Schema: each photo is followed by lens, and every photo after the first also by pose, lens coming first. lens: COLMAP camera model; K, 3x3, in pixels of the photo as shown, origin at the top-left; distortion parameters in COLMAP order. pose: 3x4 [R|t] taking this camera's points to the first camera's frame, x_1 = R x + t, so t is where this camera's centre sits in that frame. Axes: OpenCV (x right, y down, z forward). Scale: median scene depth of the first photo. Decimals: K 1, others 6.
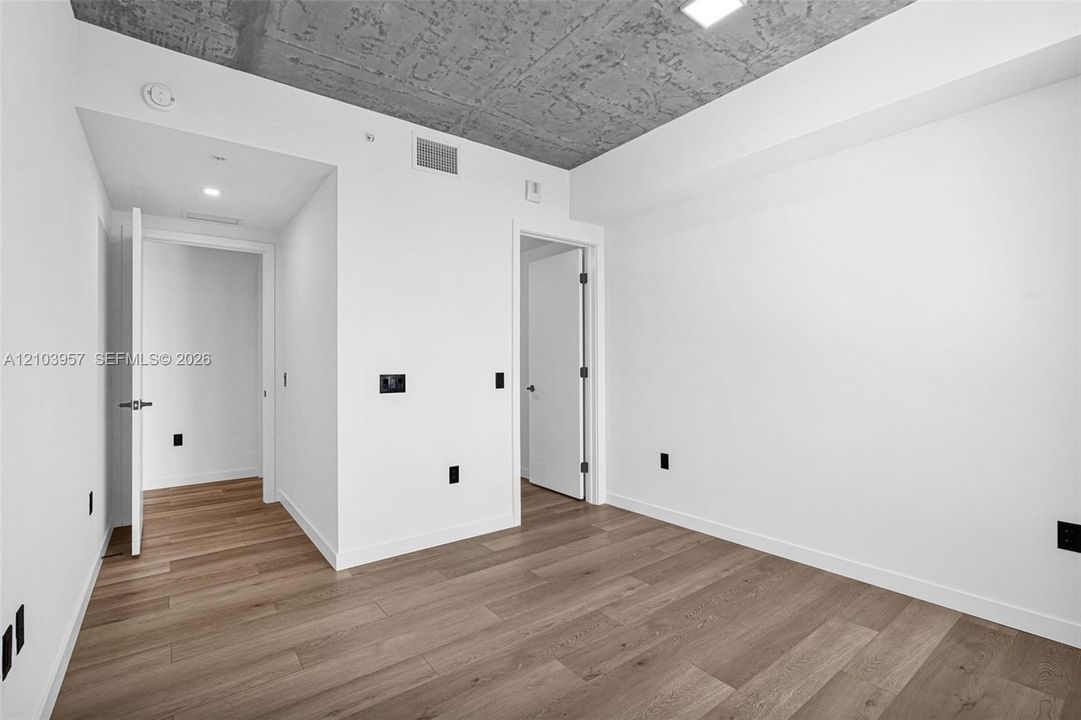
lens RADIAL K [[498.4, 0, 540.6], [0, 498.4, 361.9], [0, 0, 1]] dist [0.001404, 0.000646]
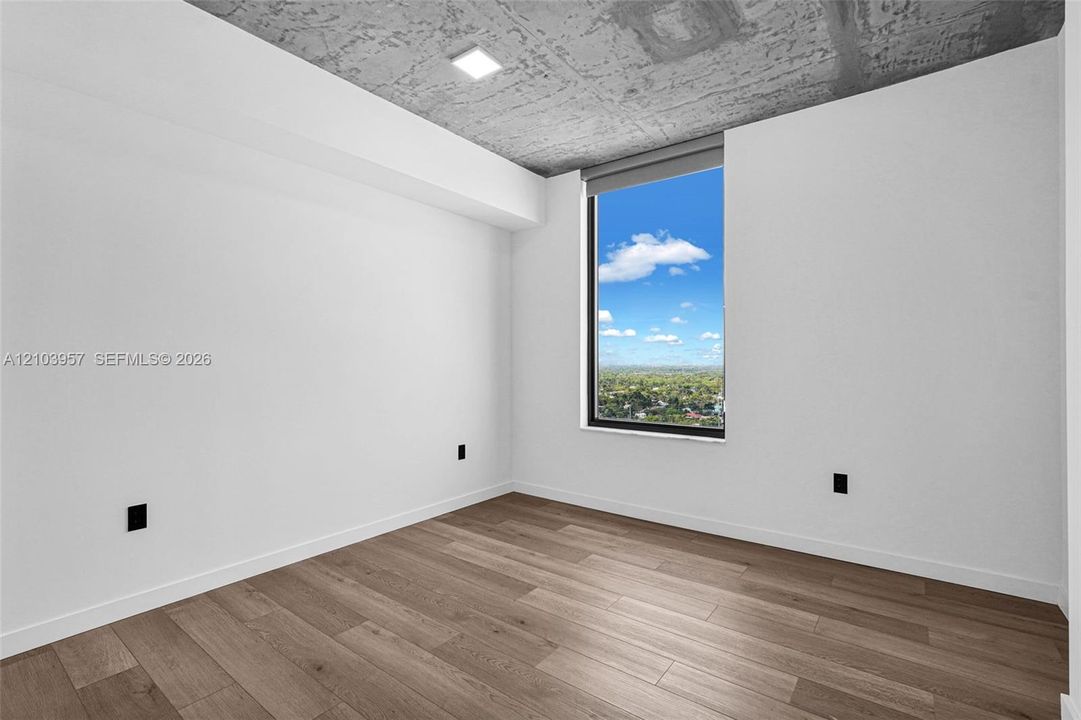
lens RADIAL K [[498.4, 0, 541.2], [0, 498.4, 356.2], [0, 0, 1]] dist [0.001404, 0.000646]
pose [[-0.278130, 0.023691, 0.960251, -0.692352], [0.003423, 0.999714, -0.023673, 0.021521], [-0.960537, -0.003297, -0.278132, 0.969148]]
